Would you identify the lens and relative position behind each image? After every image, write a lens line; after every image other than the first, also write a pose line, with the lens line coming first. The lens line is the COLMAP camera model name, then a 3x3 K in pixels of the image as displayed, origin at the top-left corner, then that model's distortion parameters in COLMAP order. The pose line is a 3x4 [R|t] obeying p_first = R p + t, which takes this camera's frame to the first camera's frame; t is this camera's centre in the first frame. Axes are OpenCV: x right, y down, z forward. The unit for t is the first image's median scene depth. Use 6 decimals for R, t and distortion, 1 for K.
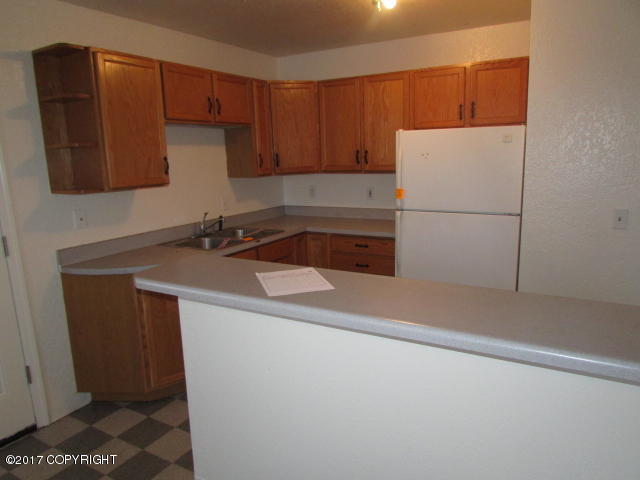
lens RADIAL K [[459.4, 0, 333.4], [0, 459.4, 242.3], [0, 0, 1]] dist [-0.025032, -0.000958]
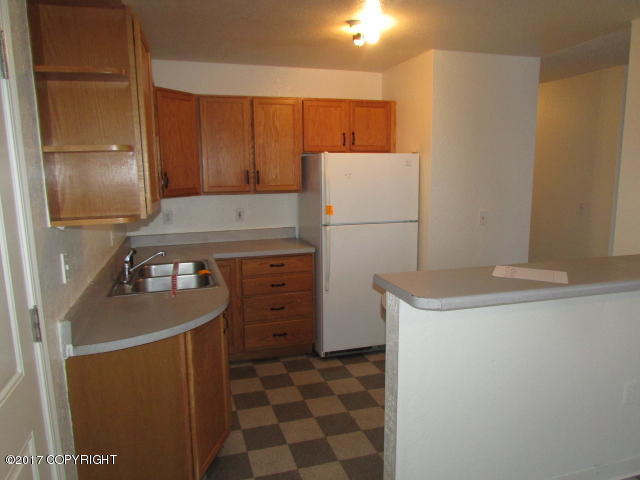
lens RADIAL K [[457.1, 0, 320.0], [0, 457.1, 240.0], [0, 0, 1]] dist [-0.033279, 0.002398]
pose [[0.691254, -0.091301, 0.716821, -0.633311], [0.132341, 0.991203, -0.001372, -0.036214], [-0.710390, 0.095813, 0.697256, 0.256047]]
